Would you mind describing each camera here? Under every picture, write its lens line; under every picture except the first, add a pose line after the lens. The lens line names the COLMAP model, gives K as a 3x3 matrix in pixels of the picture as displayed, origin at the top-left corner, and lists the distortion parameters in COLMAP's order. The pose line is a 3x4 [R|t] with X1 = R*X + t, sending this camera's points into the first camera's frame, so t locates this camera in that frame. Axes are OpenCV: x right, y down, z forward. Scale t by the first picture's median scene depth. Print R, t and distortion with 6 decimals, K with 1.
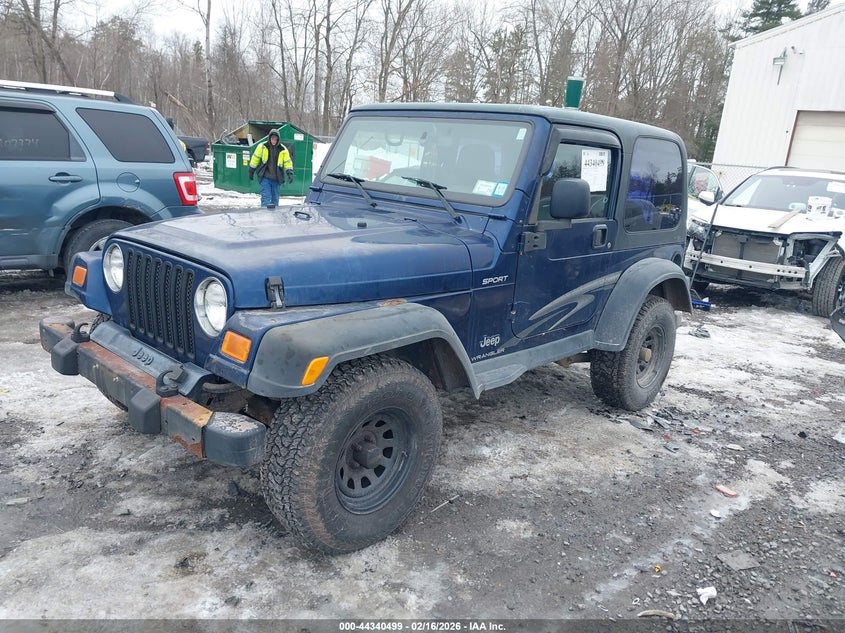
lens RADIAL K [[655.8, 0, 425.4], [0, 655.8, 315.4], [0, 0, 1]] dist [0.001936, 0.007518]
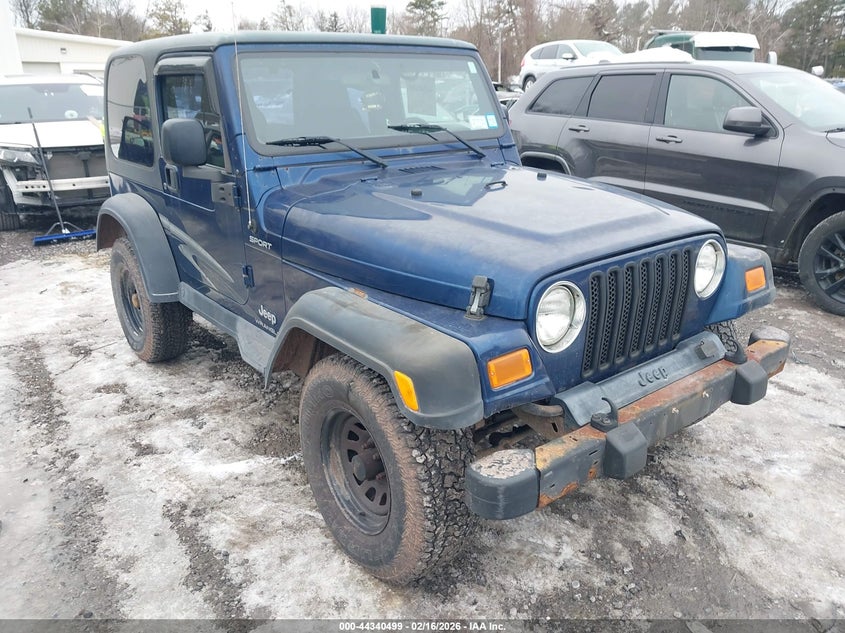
lens RADIAL K [[655.8, 0, 424.0], [0, 655.8, 319.4], [0, 0, 1]] dist [0.001936, 0.007518]
pose [[0.161022, -0.408815, 0.898300, -0.927319], [0.258623, 0.895850, 0.361341, -0.292730], [-0.952463, 0.174137, 0.249980, 0.819575]]
